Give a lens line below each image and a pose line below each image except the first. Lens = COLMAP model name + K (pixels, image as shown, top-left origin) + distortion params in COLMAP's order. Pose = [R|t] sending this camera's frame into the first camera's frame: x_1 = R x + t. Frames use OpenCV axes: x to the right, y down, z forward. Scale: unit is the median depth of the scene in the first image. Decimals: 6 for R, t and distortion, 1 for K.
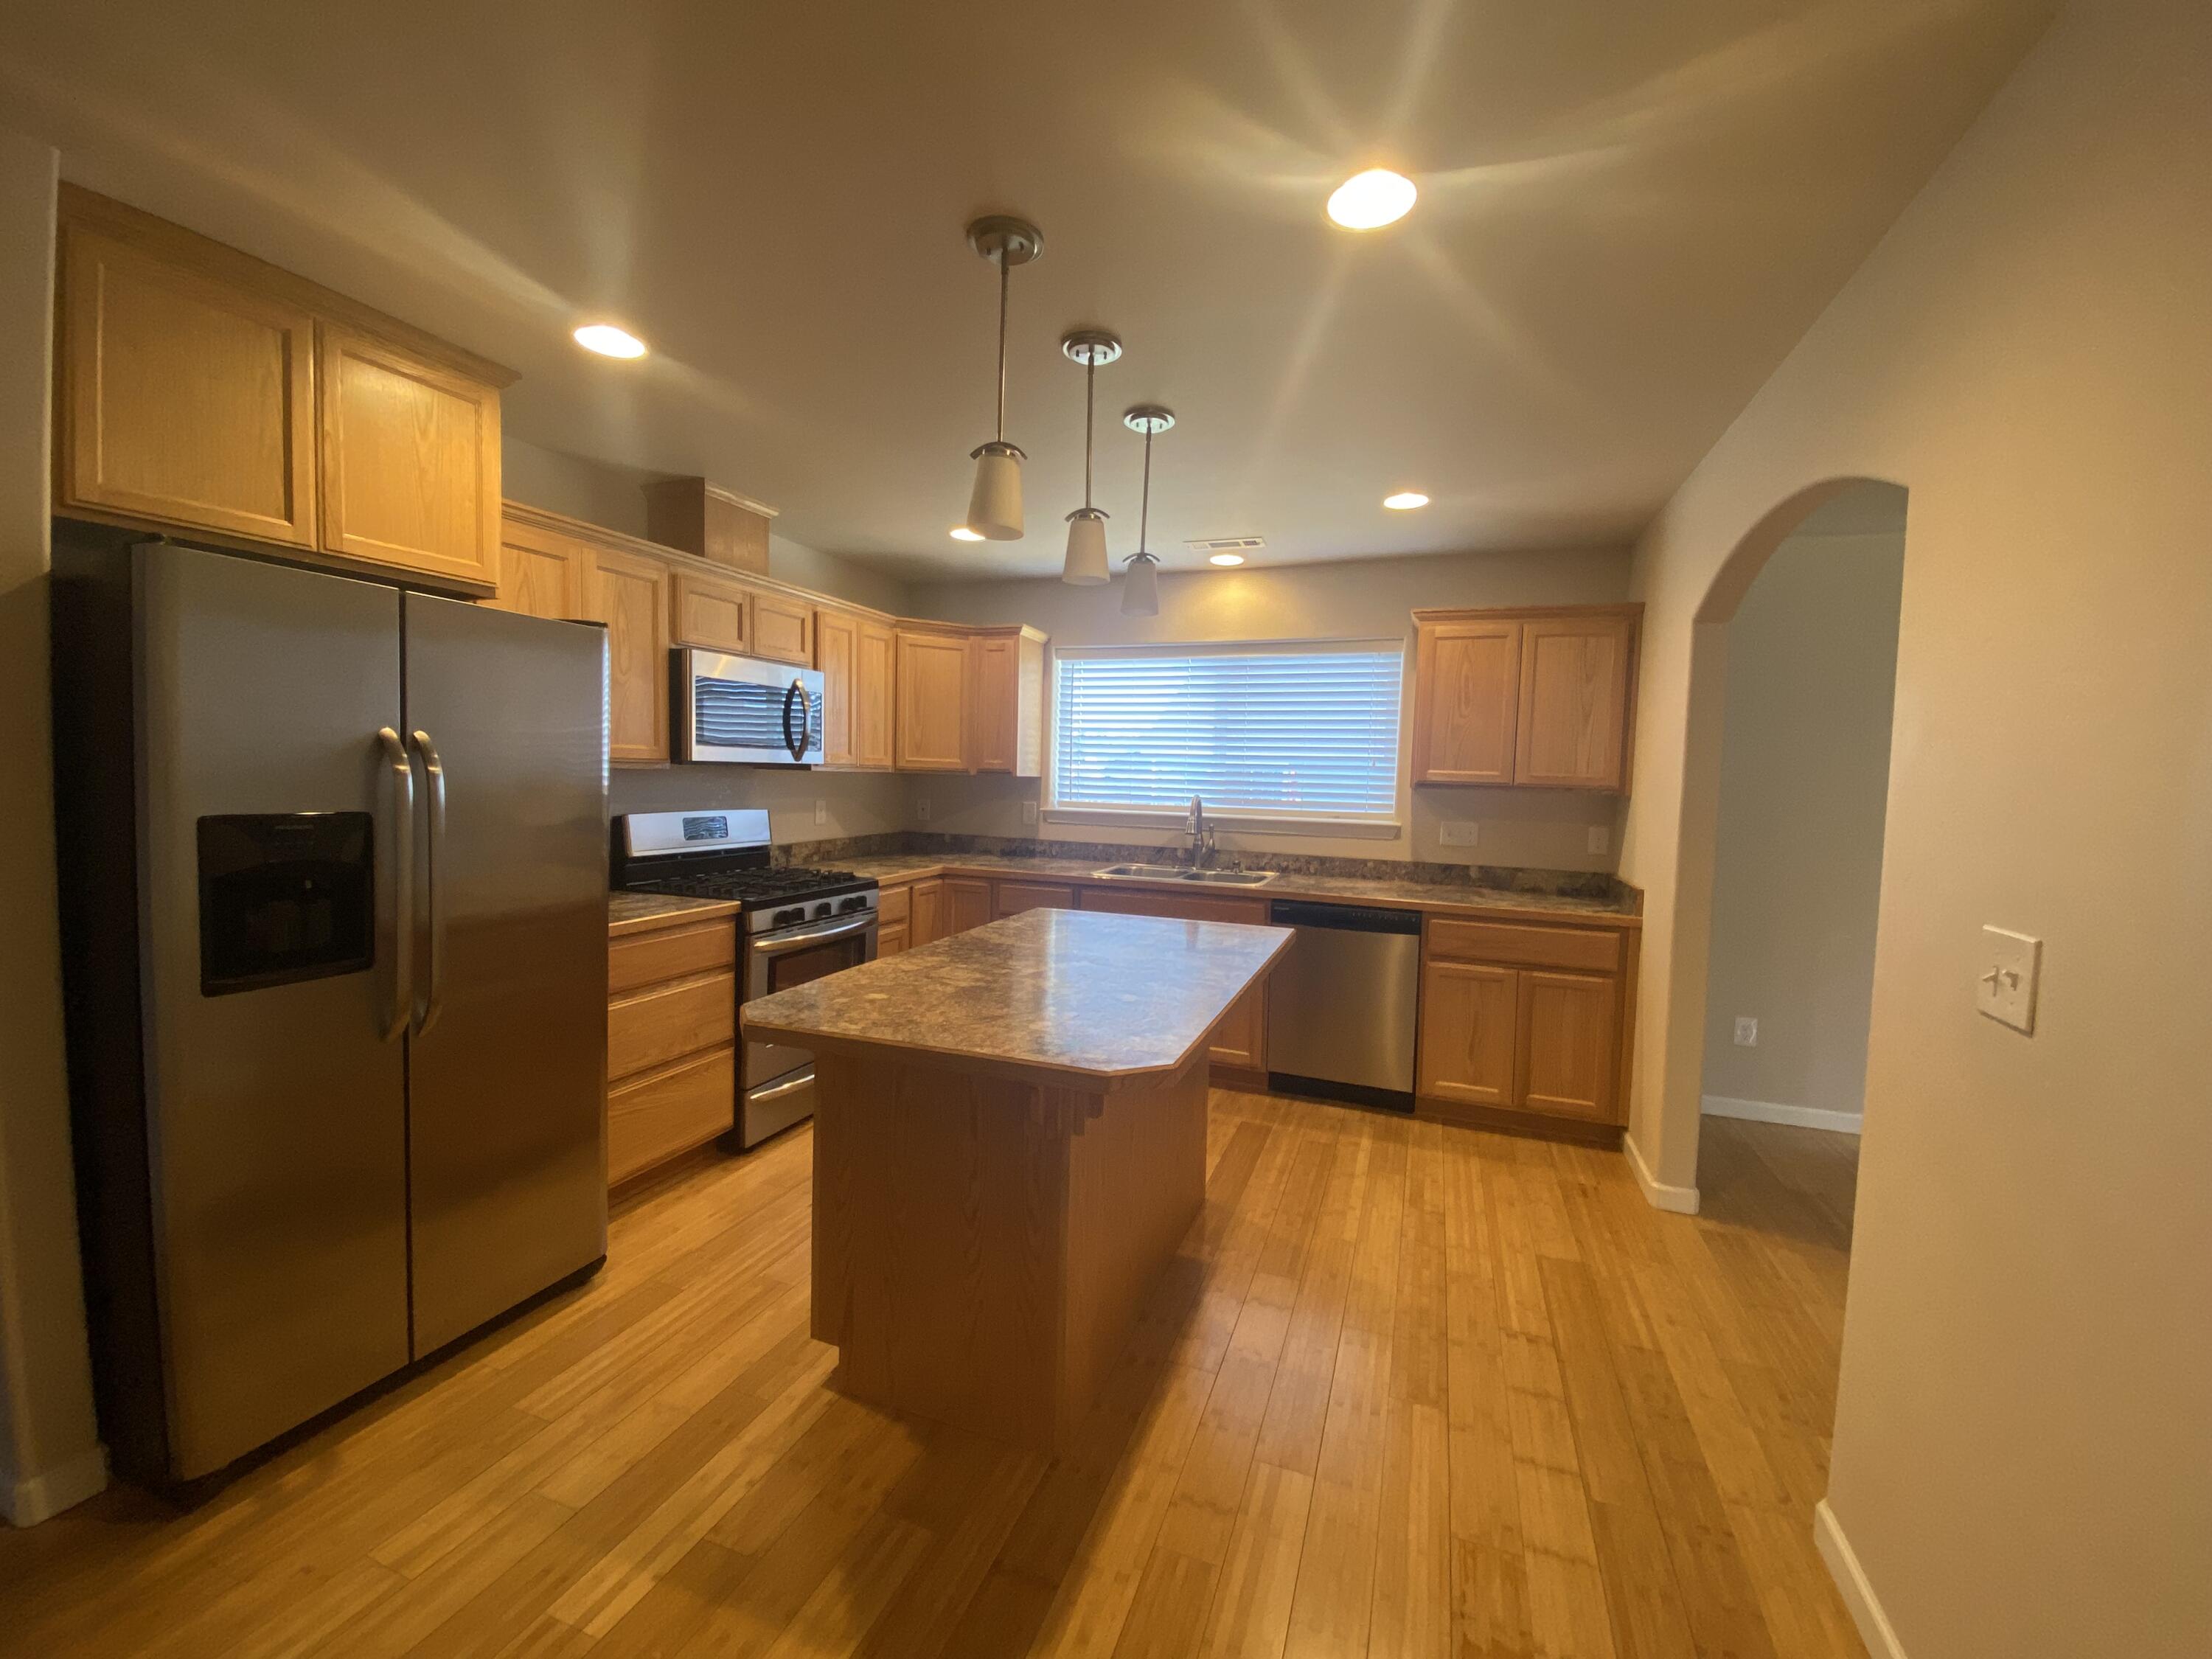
lens RADIAL K [[913.2, 0, 1114.2], [0, 913.2, 832.6], [0, 0, 1]] dist [0.022308, -0.005500]
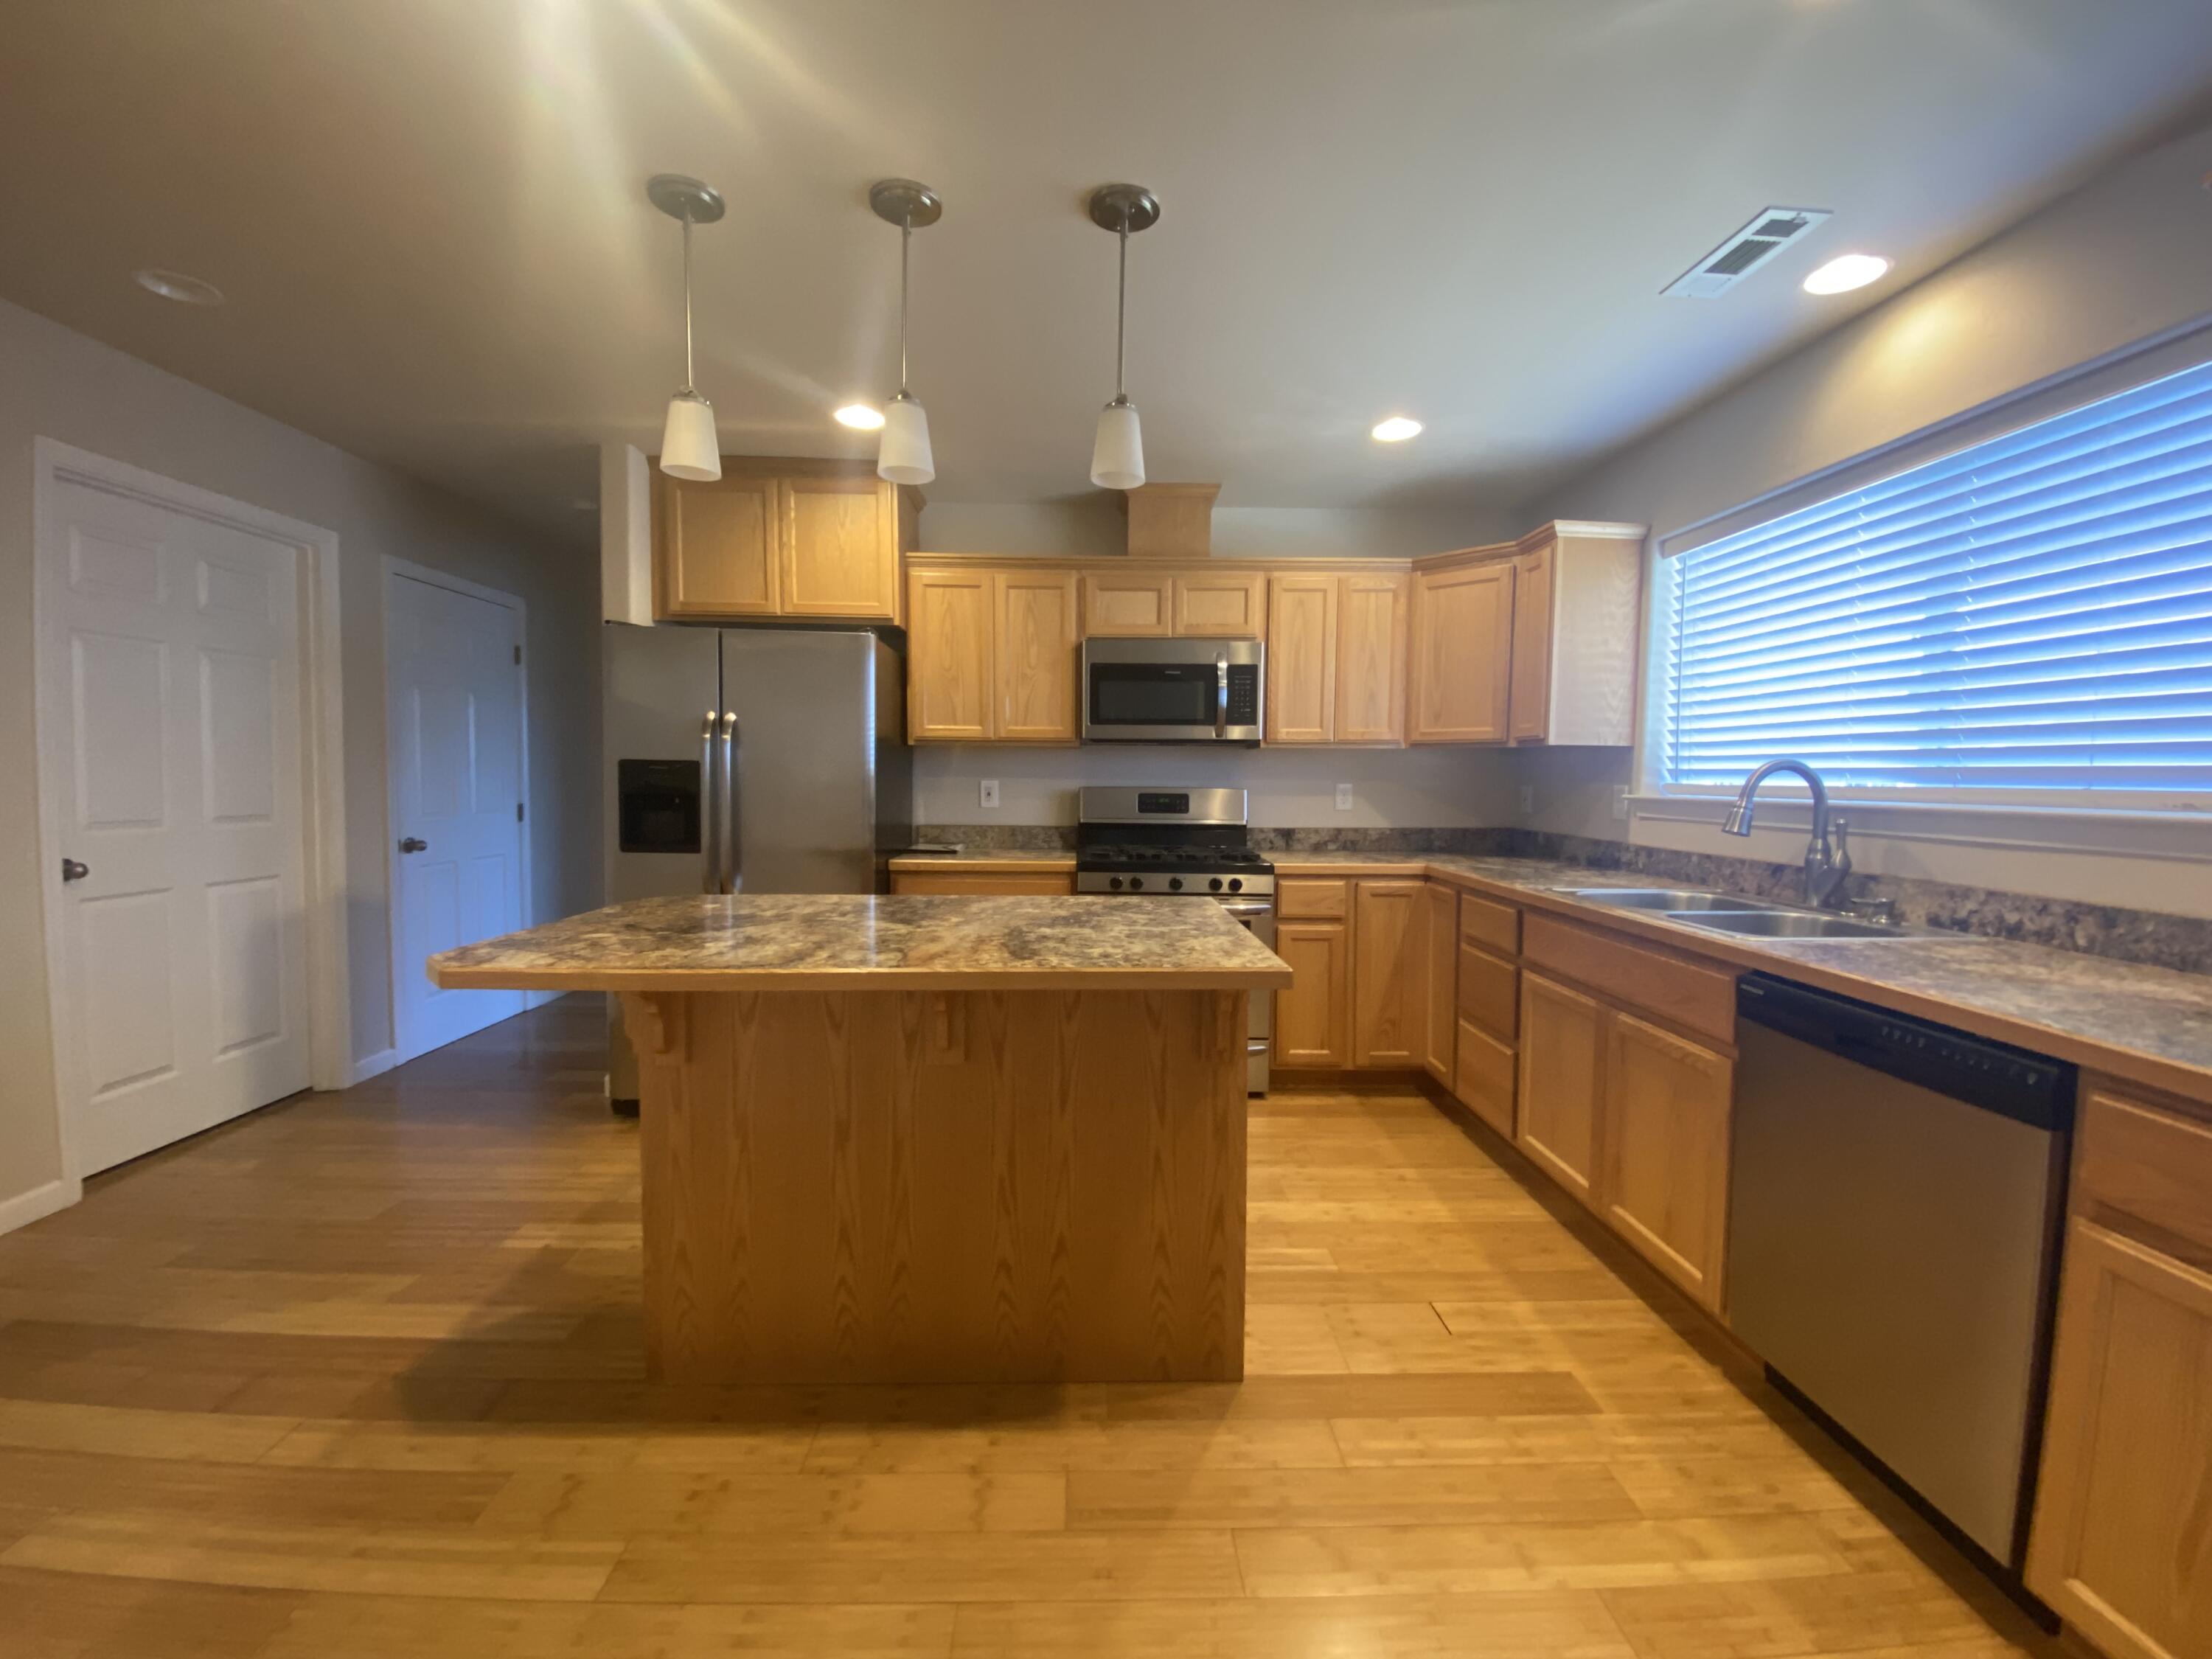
lens RADIAL K [[913.2, 0, 1069.4], [0, 913.2, 827.9], [0, 0, 1]] dist [0.022308, -0.005500]
pose [[0.351527, 0.032059, -0.935629, 0.435784], [-0.062751, 0.997973, 0.010620, 0.015931], [0.934072, 0.054978, 0.352826, 0.443336]]
